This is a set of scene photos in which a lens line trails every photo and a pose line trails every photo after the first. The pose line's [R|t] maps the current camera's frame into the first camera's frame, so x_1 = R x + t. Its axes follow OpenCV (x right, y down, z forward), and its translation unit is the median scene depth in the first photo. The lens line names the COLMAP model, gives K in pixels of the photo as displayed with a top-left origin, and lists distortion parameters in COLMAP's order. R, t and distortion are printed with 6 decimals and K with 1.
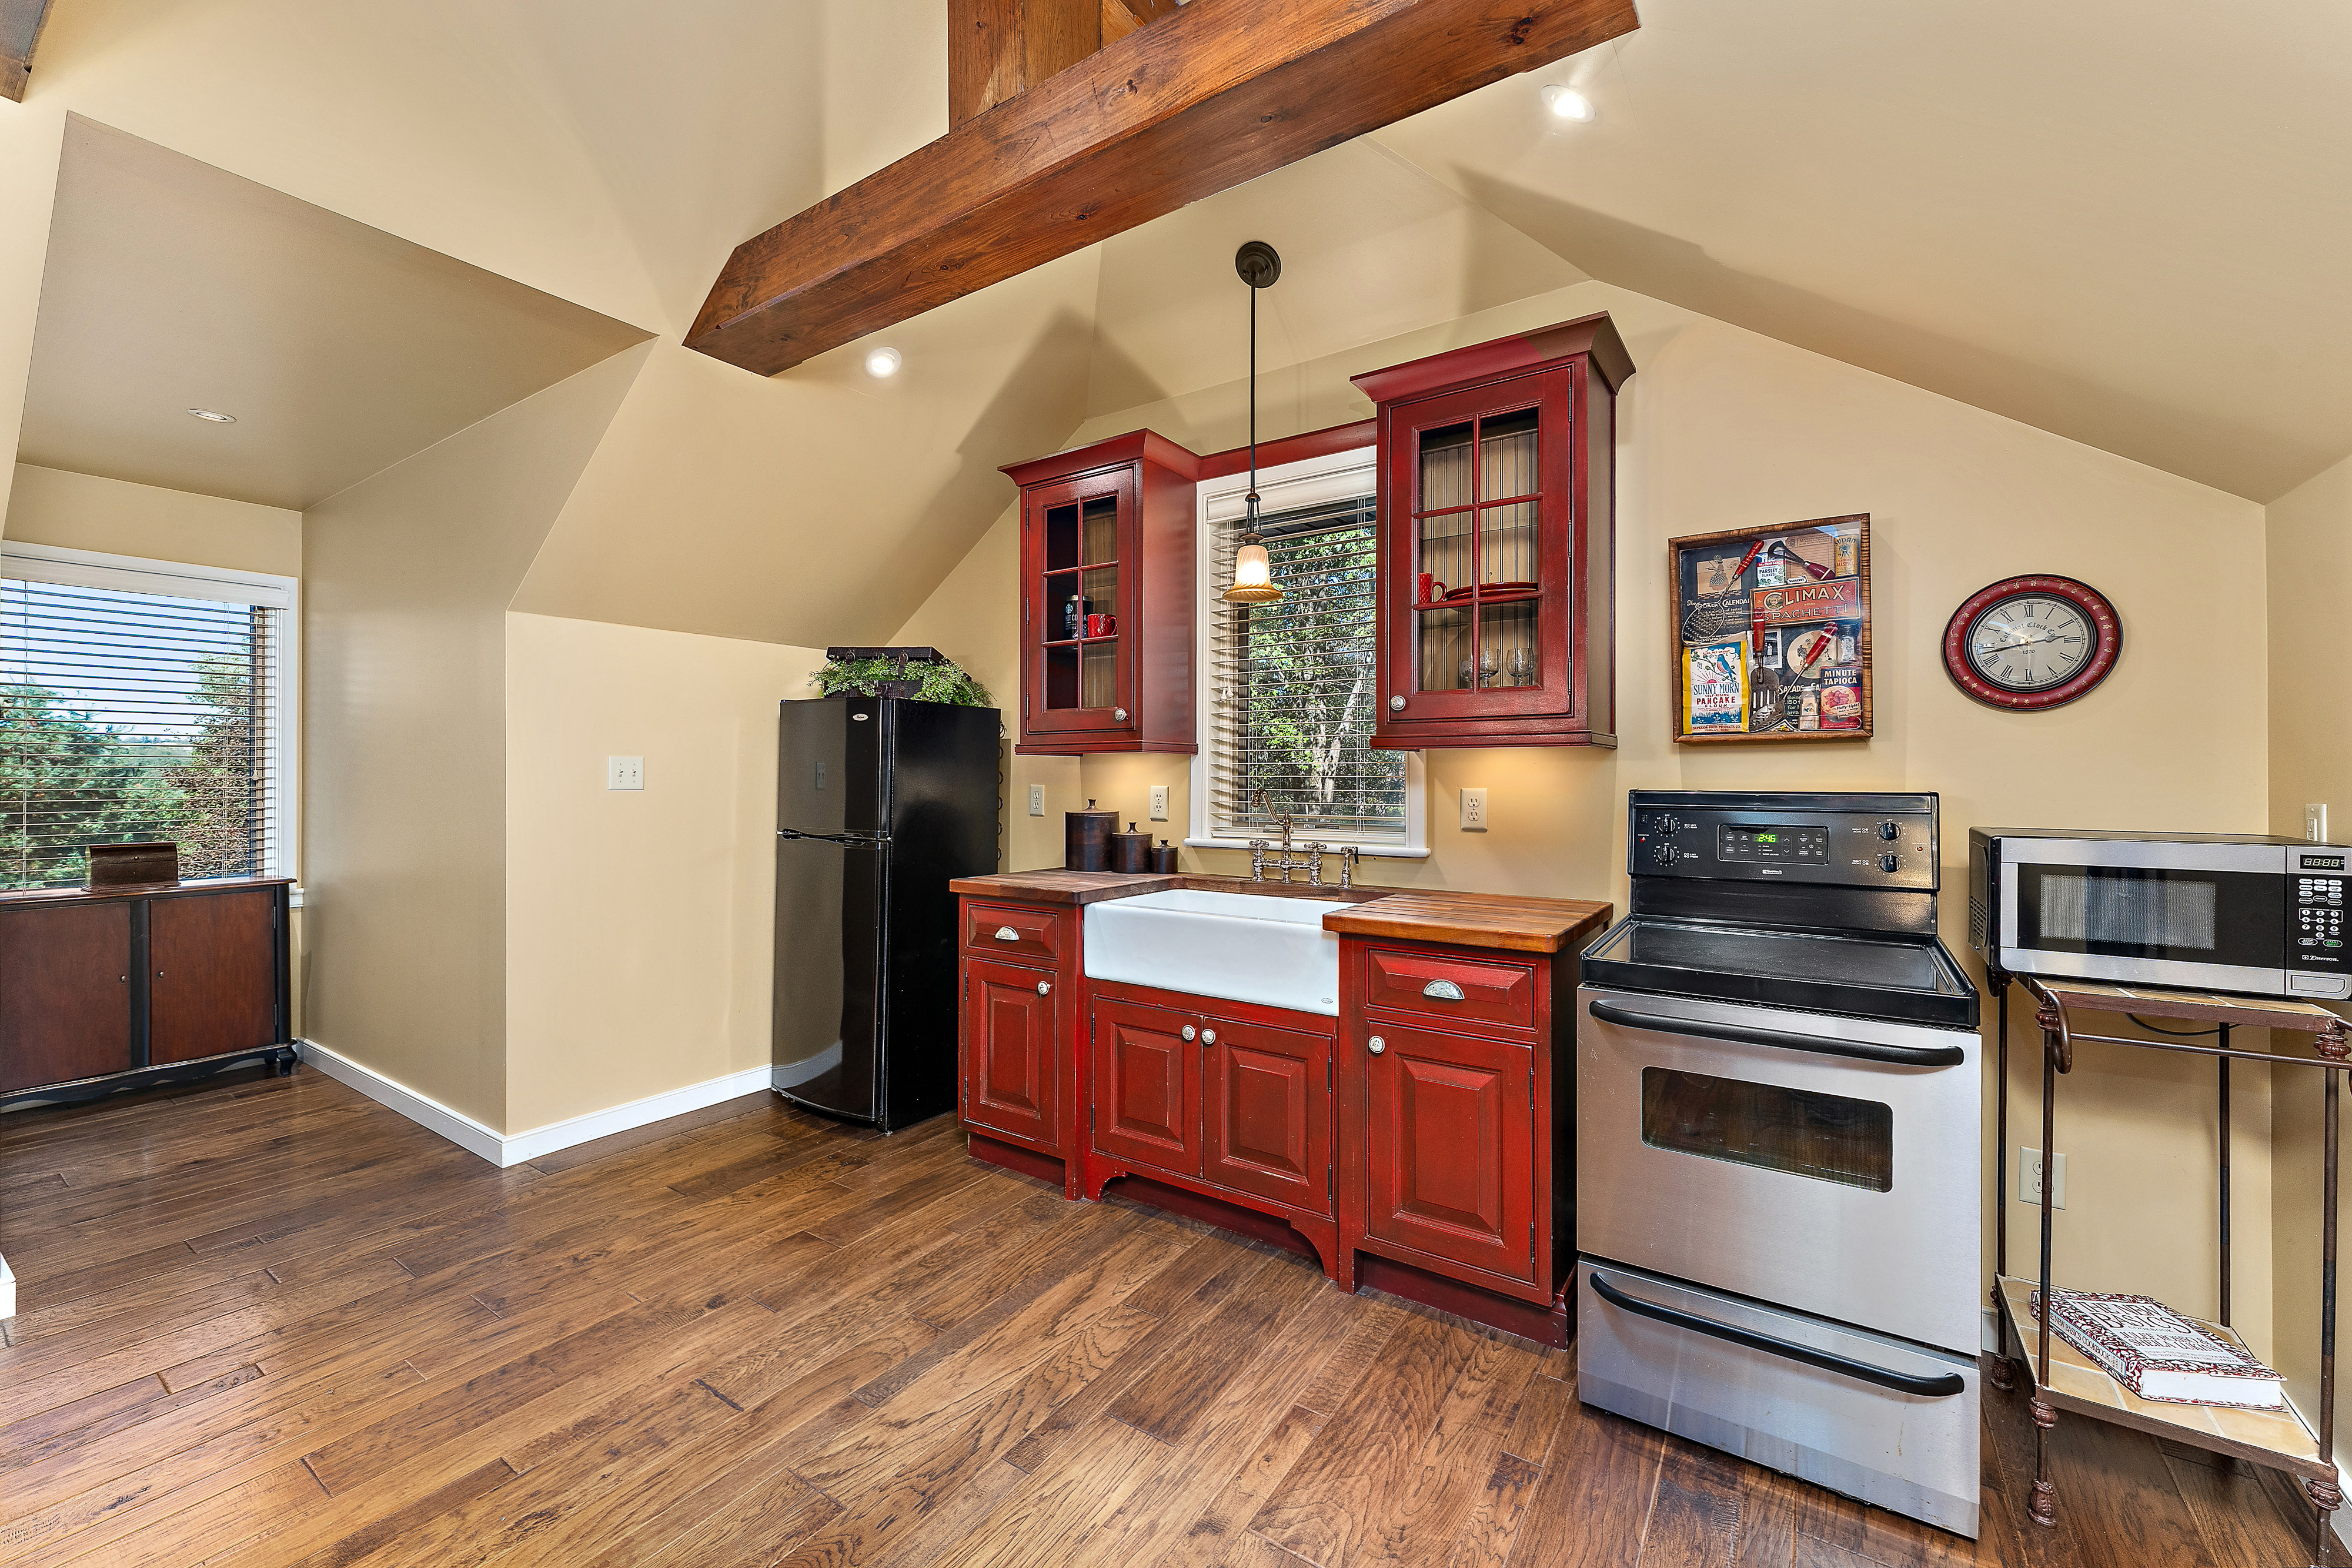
lens RADIAL K [[944.3, 0, 1168.9], [0, 944.3, 772.2], [0, 0, 1]] dist [0.001730, -0.000235]
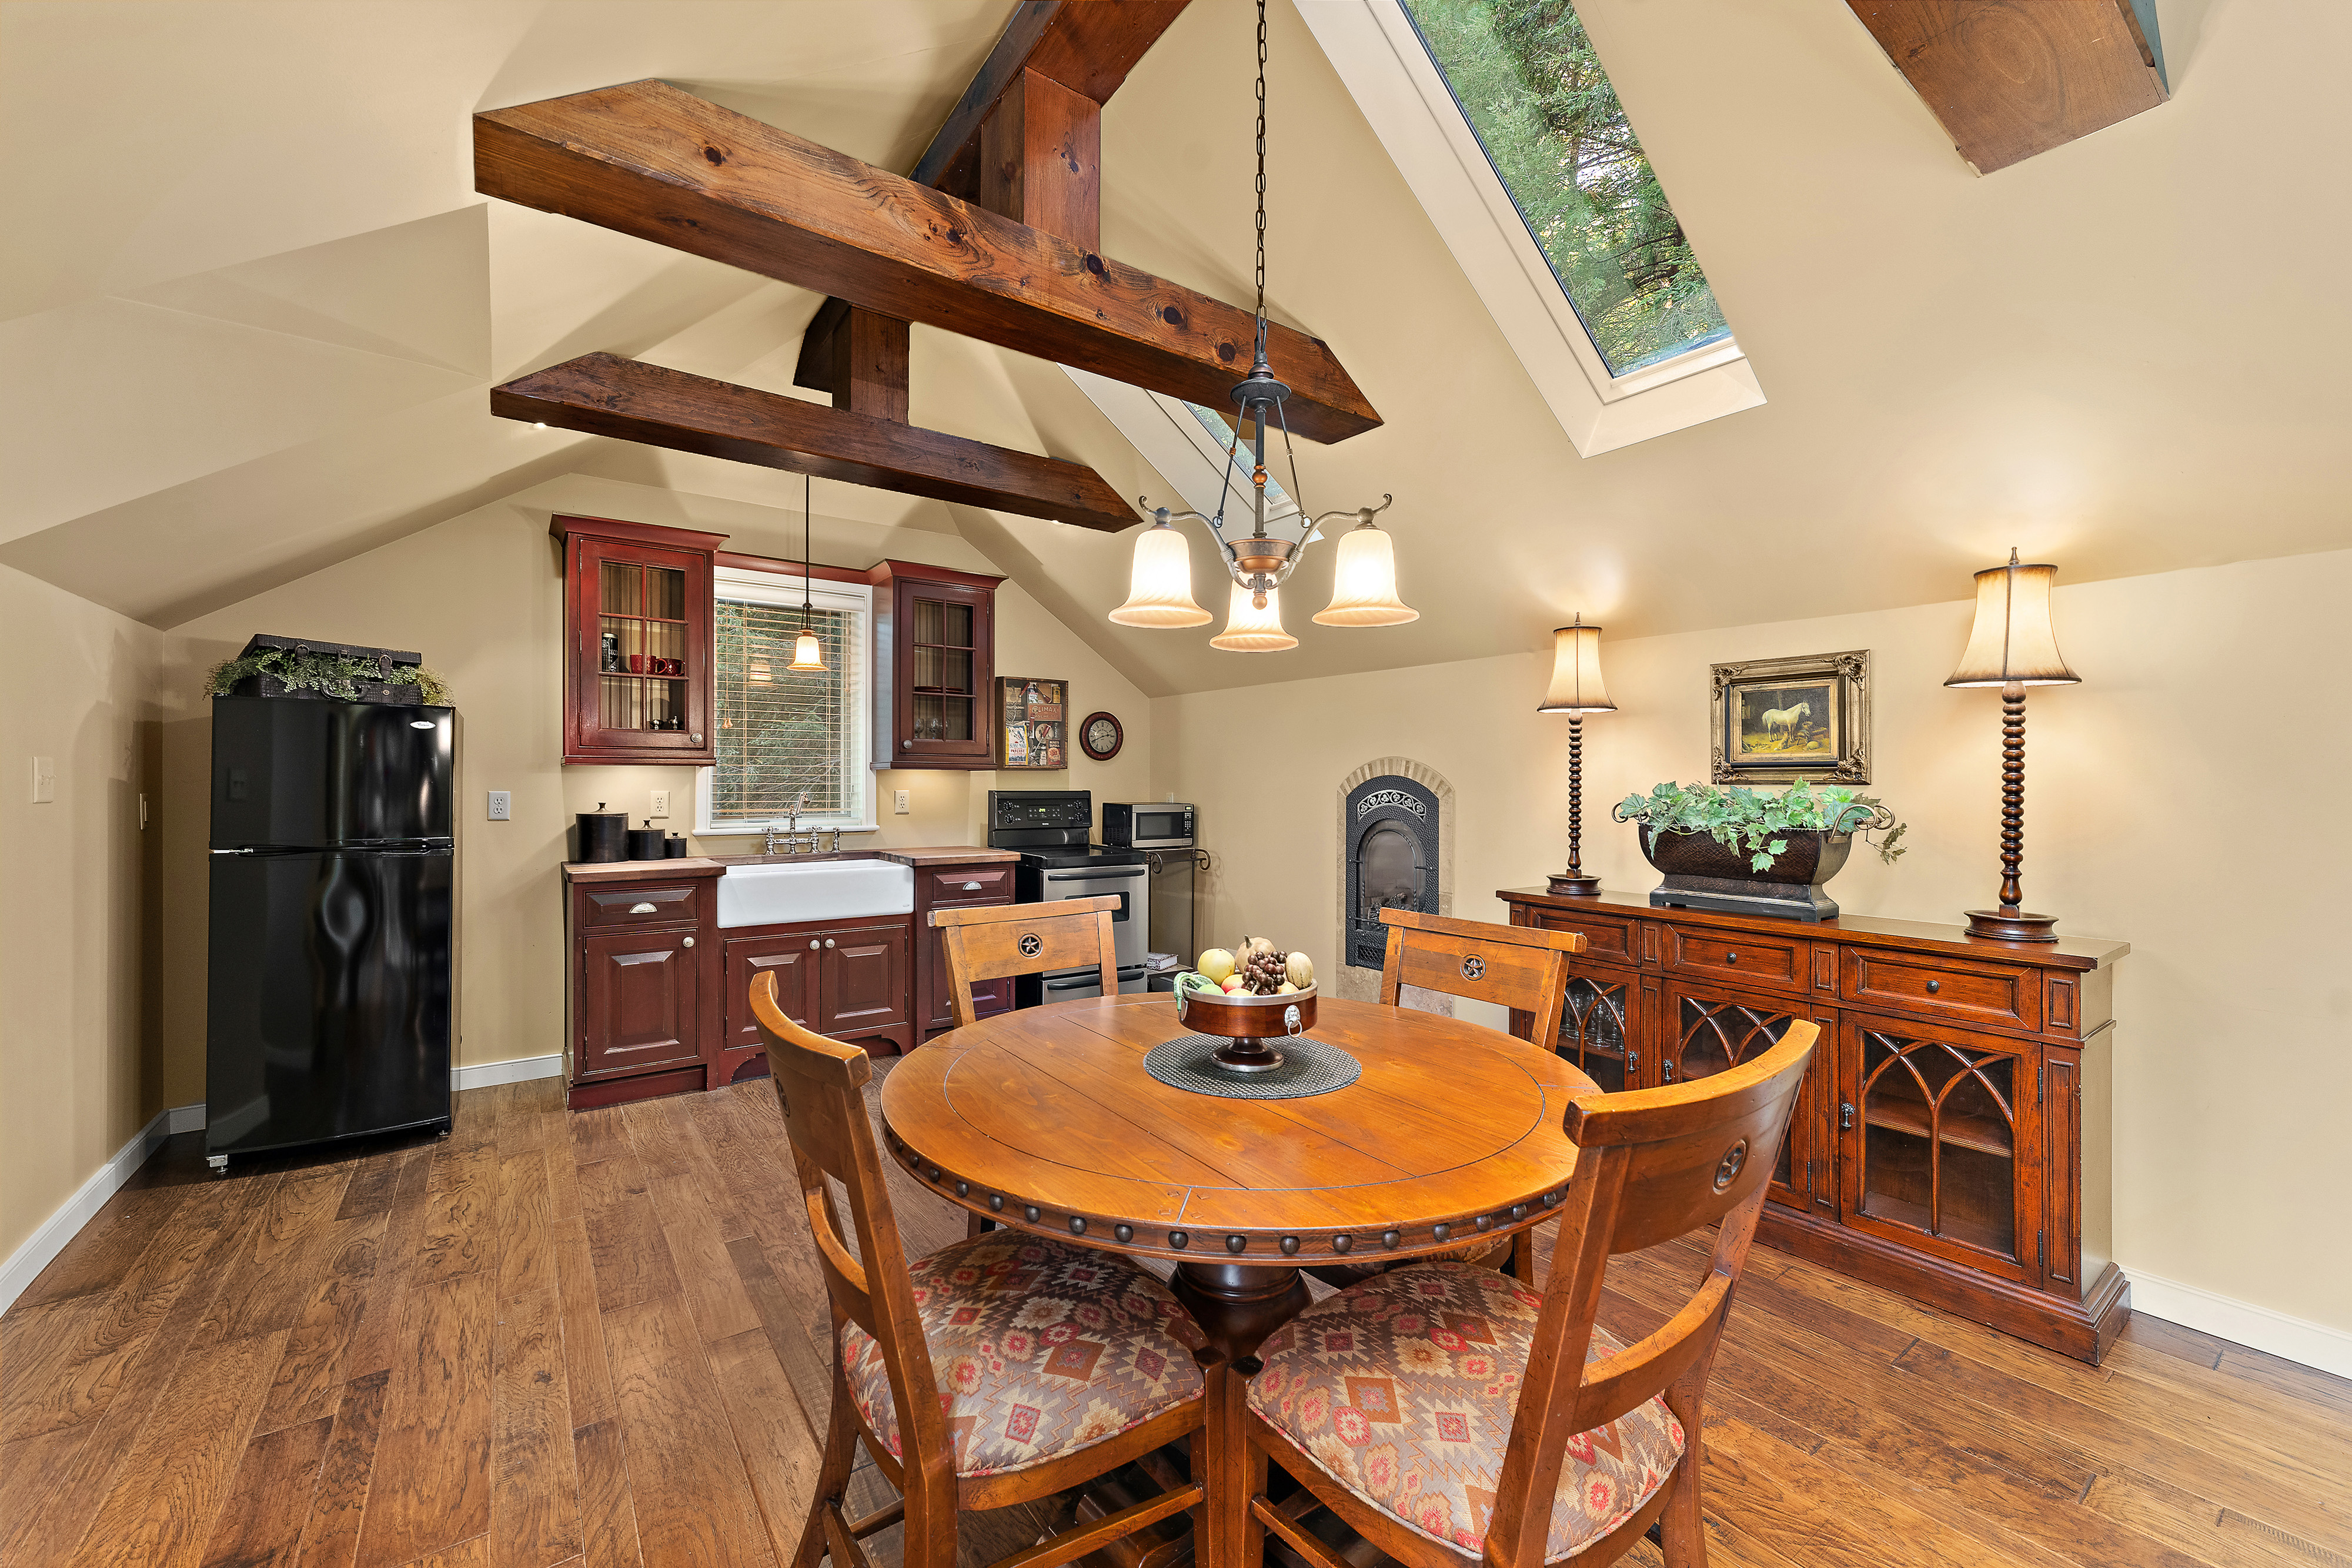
lens RADIAL K [[944.3, 0, 1176.1], [0, 944.3, 782.5], [0, 0, 1]] dist [0.001730, -0.000235]
pose [[0.337970, 0.001865, 0.941155, -1.428381], [-0.007083, 0.999975, 0.000562, -0.003821], [-0.941130, -0.006856, 0.337975, -0.125119]]
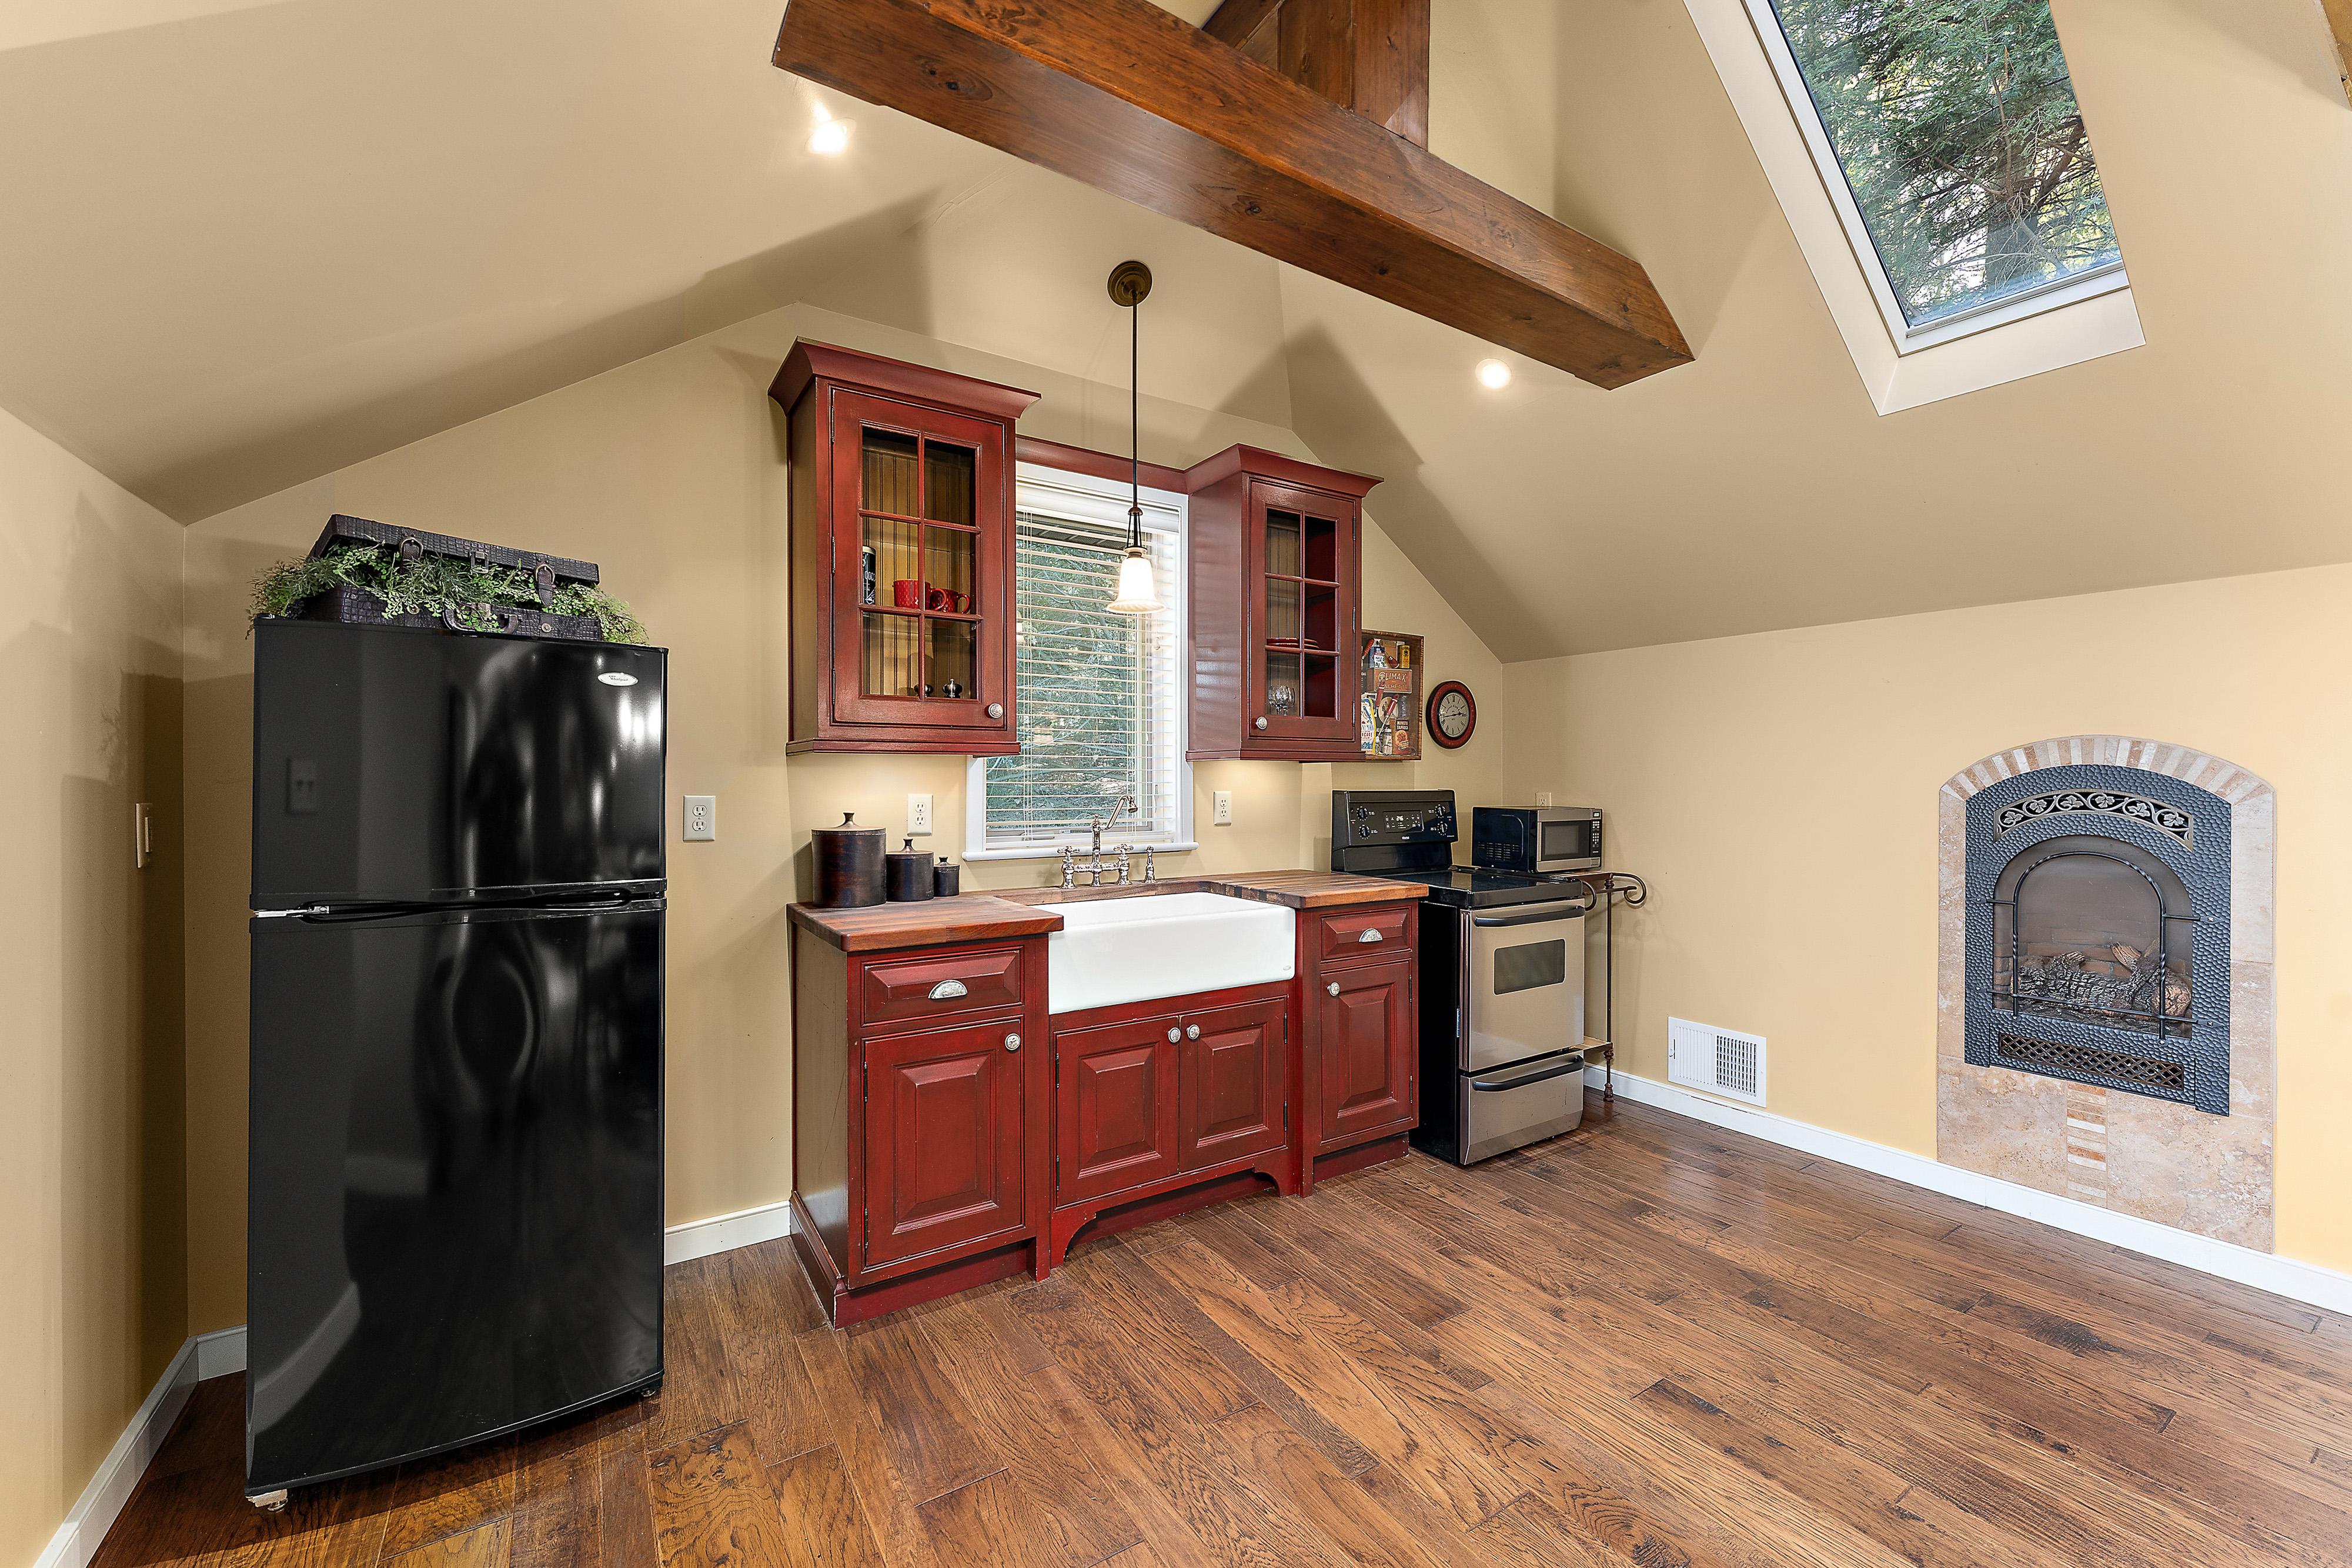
lens RADIAL K [[944.3, 0, 1172.1], [0, 944.3, 781.4], [0, 0, 1]] dist [0.001730, -0.000235]
pose [[0.382670, -0.001001, 0.923884, -1.029149], [-0.003489, 0.999991, 0.002529, 0.000913], [-0.923878, -0.004191, 0.382663, 0.689401]]
